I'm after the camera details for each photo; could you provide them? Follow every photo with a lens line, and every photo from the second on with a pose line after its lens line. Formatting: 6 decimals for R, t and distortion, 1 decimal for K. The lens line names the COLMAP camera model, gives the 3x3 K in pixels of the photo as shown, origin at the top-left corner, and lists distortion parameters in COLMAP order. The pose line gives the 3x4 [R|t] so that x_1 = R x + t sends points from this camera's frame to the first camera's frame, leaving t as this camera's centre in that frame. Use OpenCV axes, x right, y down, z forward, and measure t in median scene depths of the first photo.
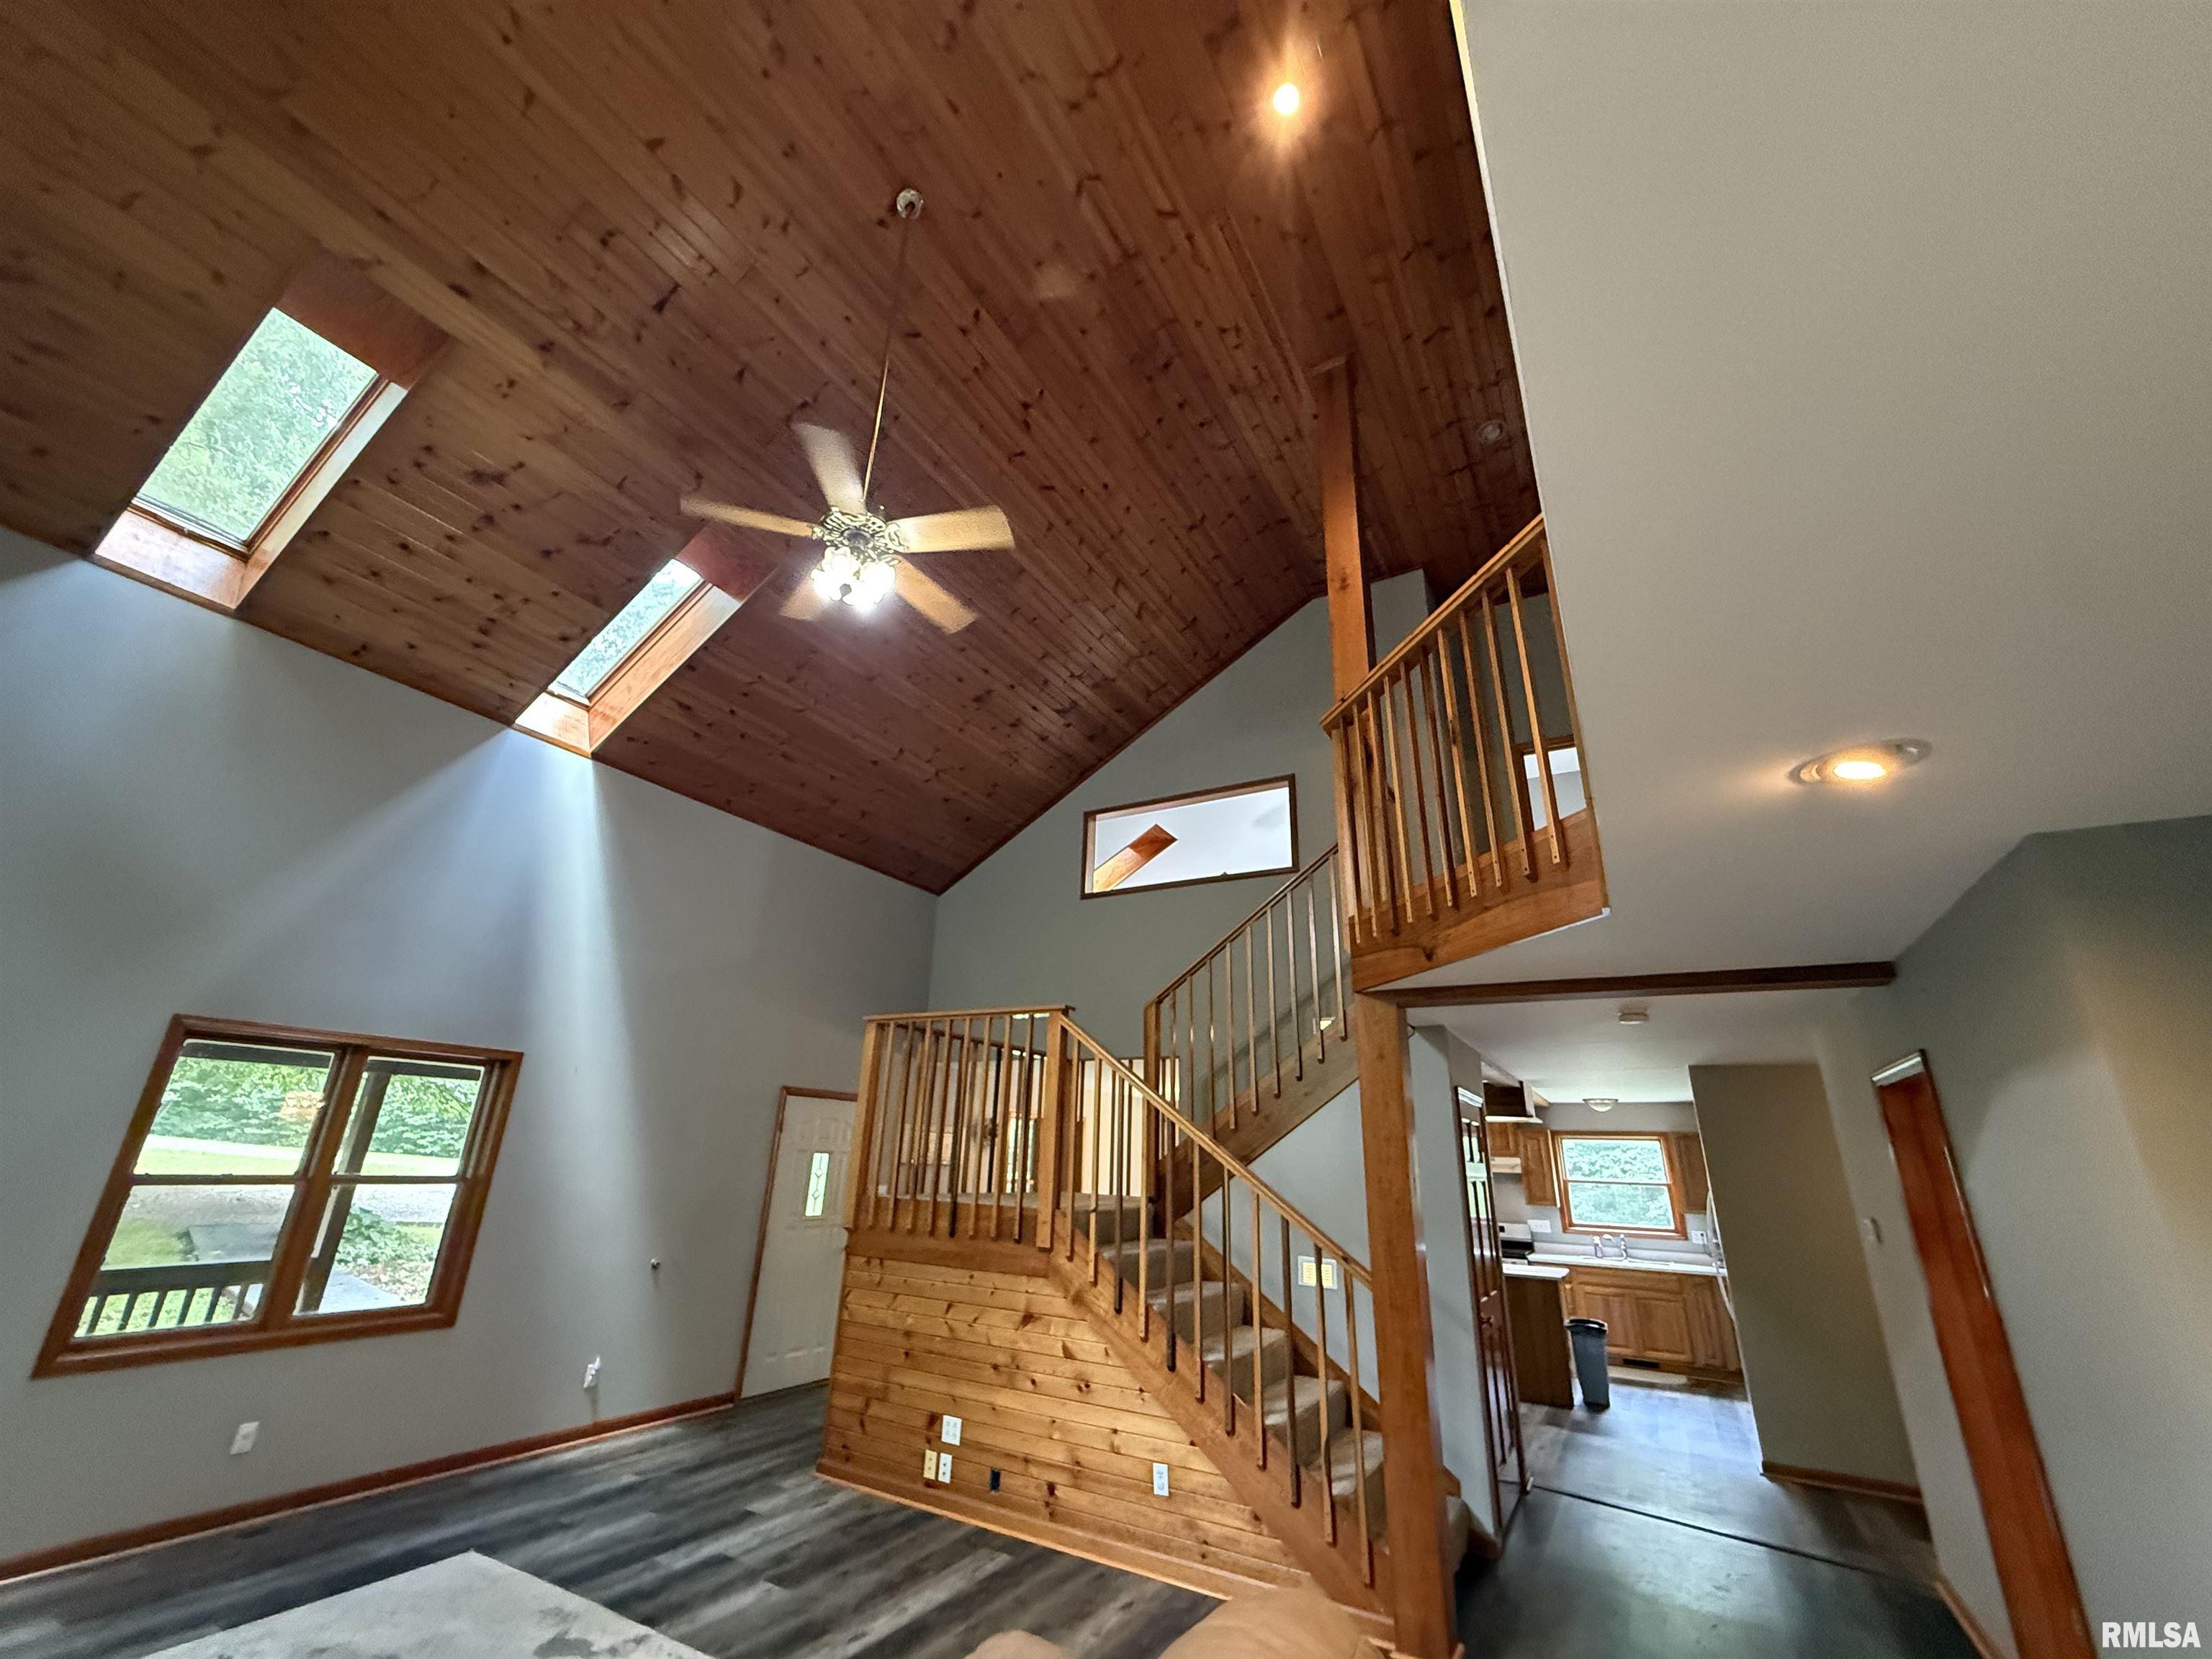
lens RADIAL K [[881.5, 0, 1102.0], [0, 881.5, 825.4], [0, 0, 1]] dist [-0.001079, 0.000073]
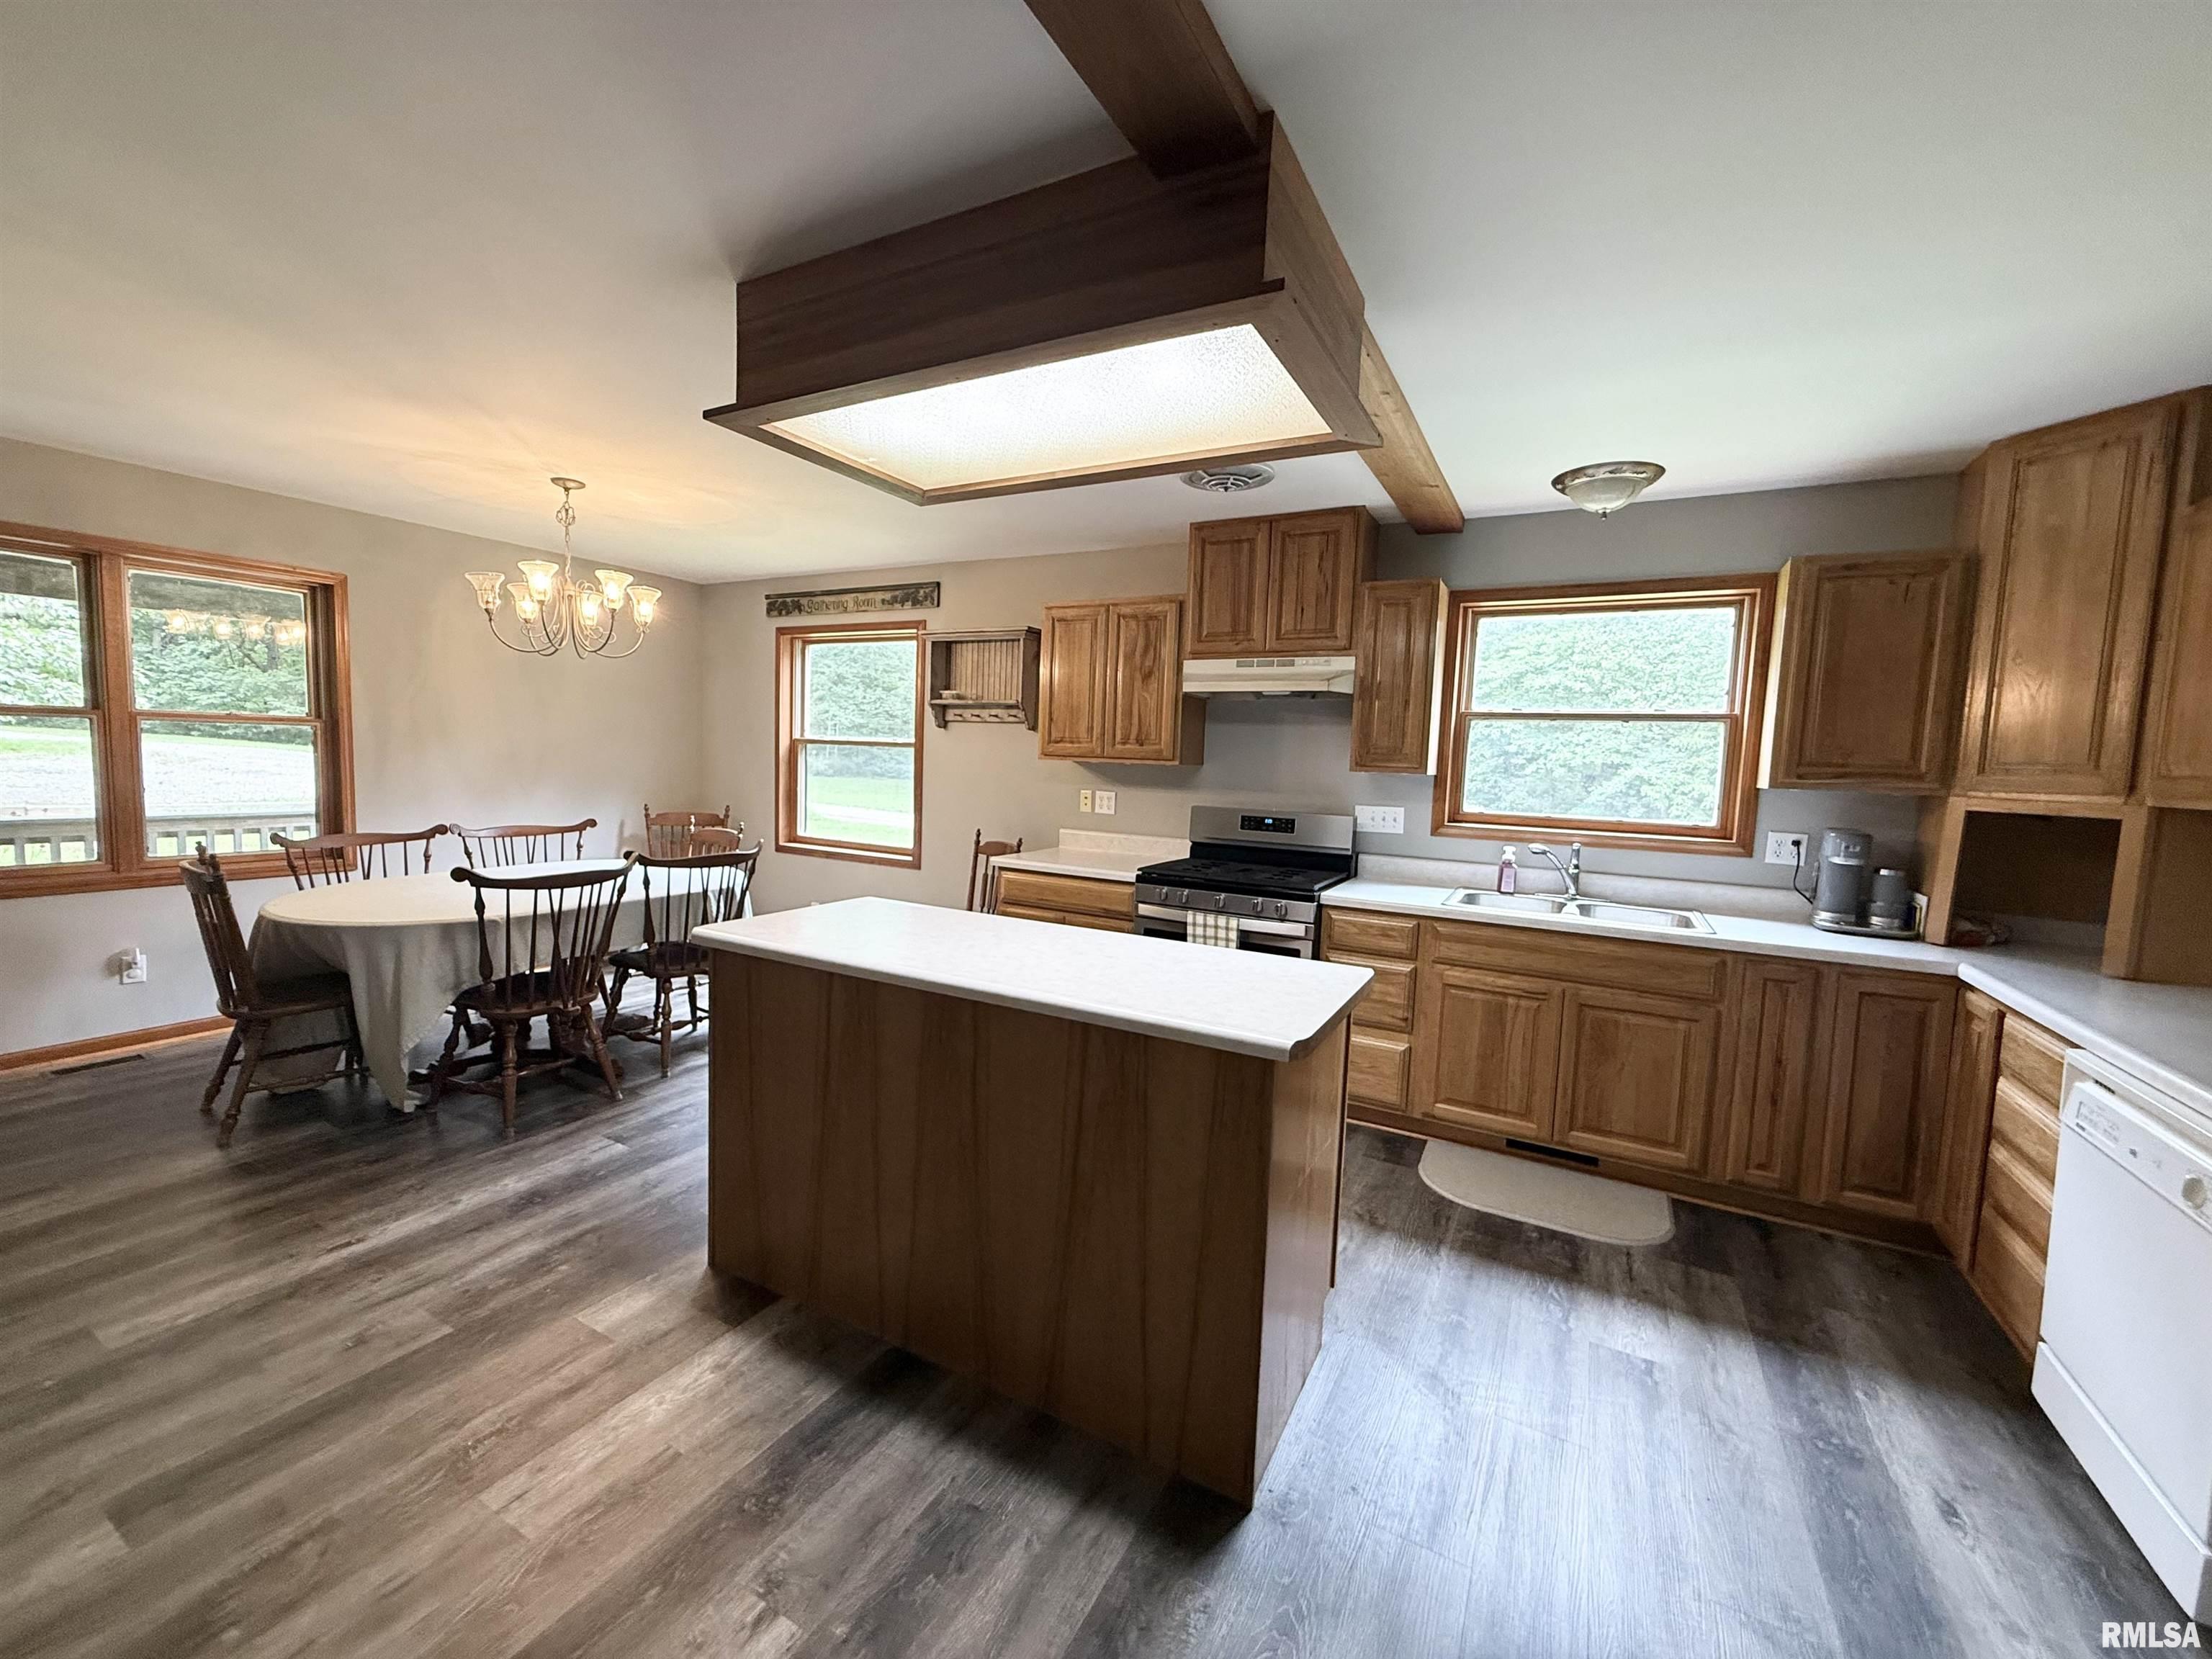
lens RADIAL K [[881.5, 0, 1102.0], [0, 881.5, 825.4], [0, 0, 1]] dist [-0.001079, 0.000073]
pose [[0.999746, 0.002120, 0.022424, 0.766148], [-0.011518, 0.903662, 0.428092, 0.605407], [-0.019356, -0.428242, 0.903457, 1.349697]]
